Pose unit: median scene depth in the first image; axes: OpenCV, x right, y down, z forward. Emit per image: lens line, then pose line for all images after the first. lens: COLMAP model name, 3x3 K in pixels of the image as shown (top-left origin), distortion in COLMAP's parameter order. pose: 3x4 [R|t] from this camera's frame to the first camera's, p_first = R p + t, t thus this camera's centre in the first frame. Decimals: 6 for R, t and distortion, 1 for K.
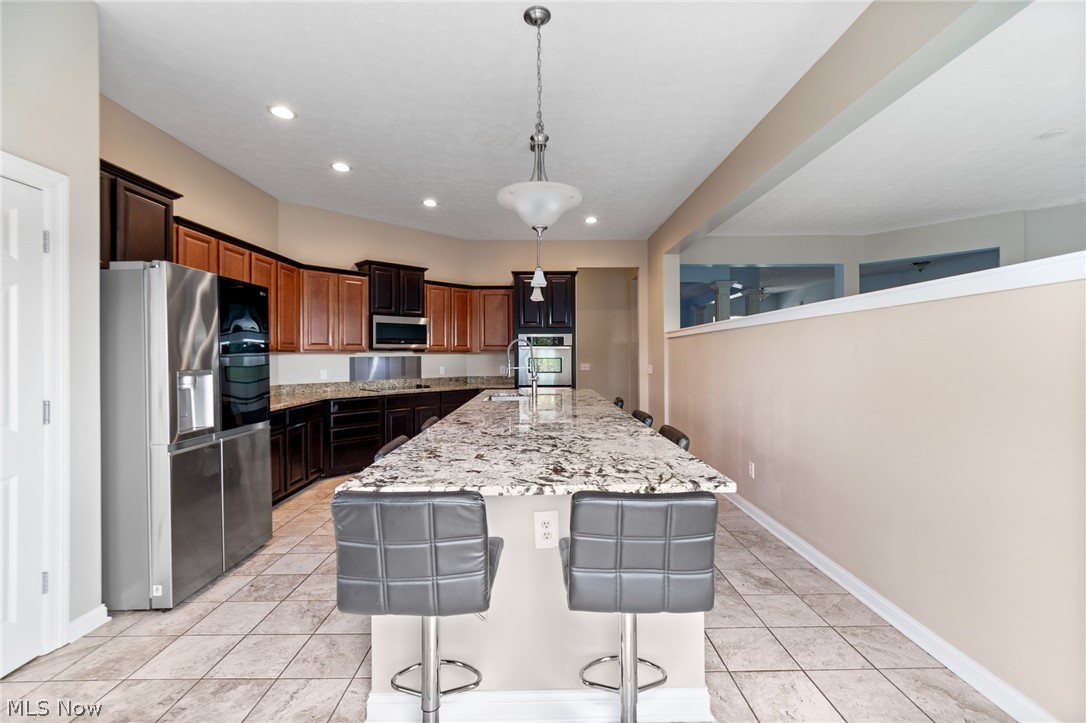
lens RADIAL K [[465.4, 0, 542.4], [0, 465.4, 355.3], [0, 0, 1]] dist [0.002368, -0.000234]
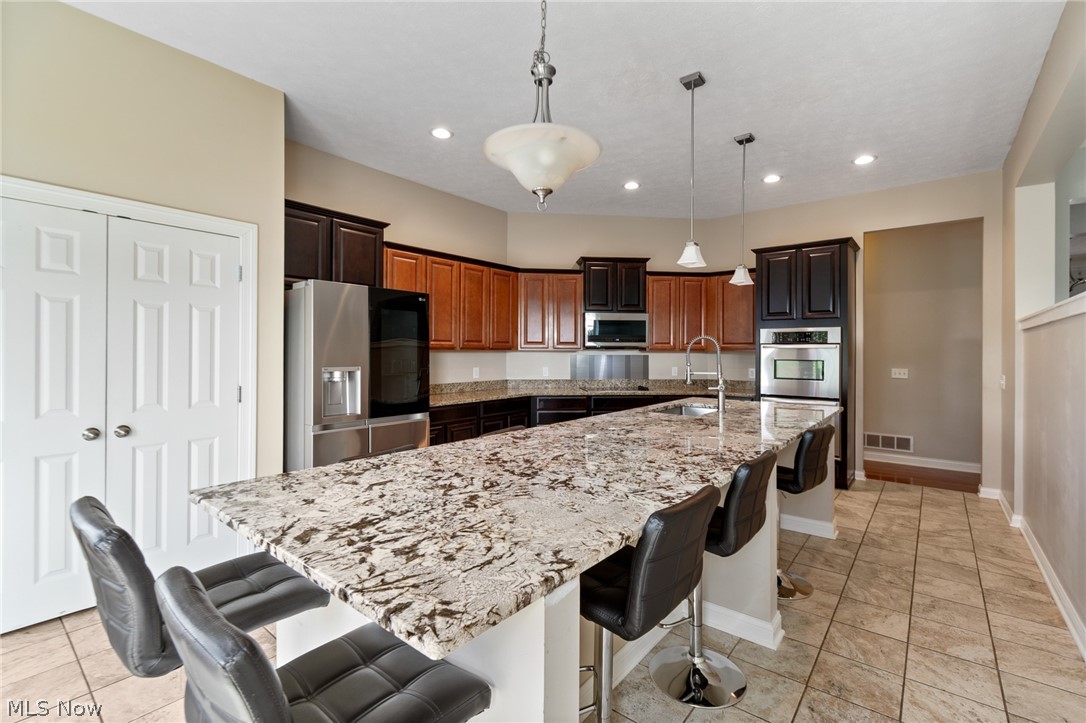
lens RADIAL K [[474.2, 0, 542.8], [0, 474.2, 350.6], [0, 0, 1]] dist [0.000726, -0.000035]
pose [[0.767033, 0.008413, -0.641552, 0.207374], [-0.009653, 0.999952, 0.001573, -0.007443], [0.641535, 0.004986, 0.767078, 0.177816]]
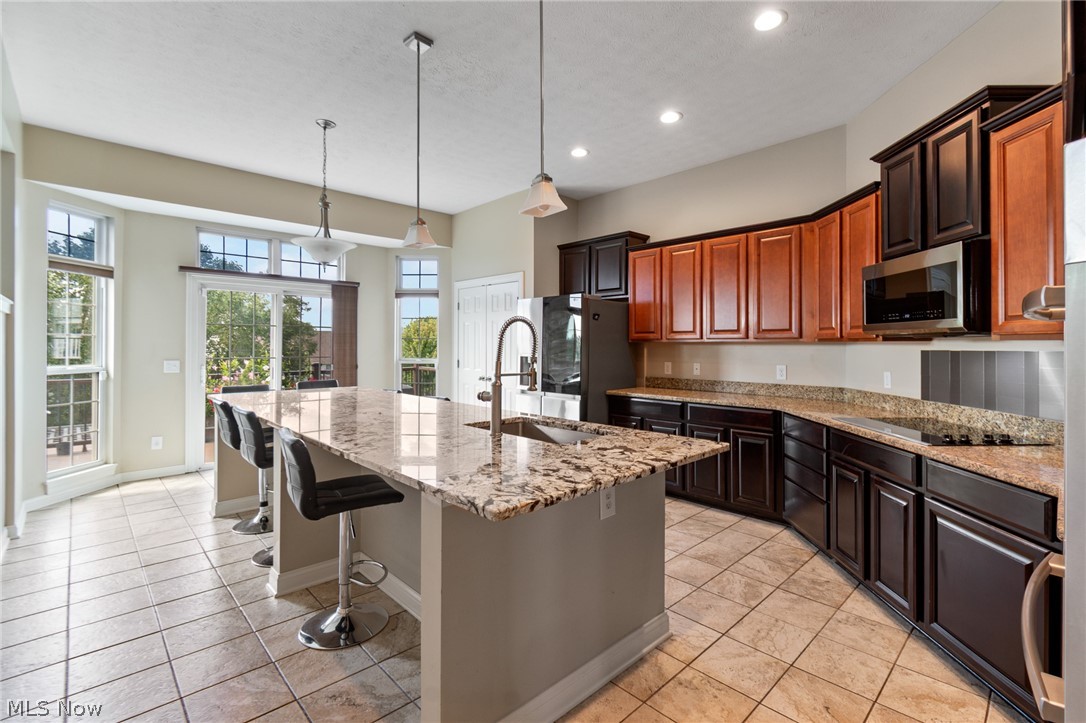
lens RADIAL K [[492.1, 0, 568.1], [0, 492.1, 340.0], [0, 0, 1]] dist [-0.000070, -0.000152]
pose [[-0.715814, 0.001849, -0.698288, 0.233279], [0.003809, 0.999992, -0.001256, -0.008358], [0.698280, -0.003559, -0.715816, 1.154506]]
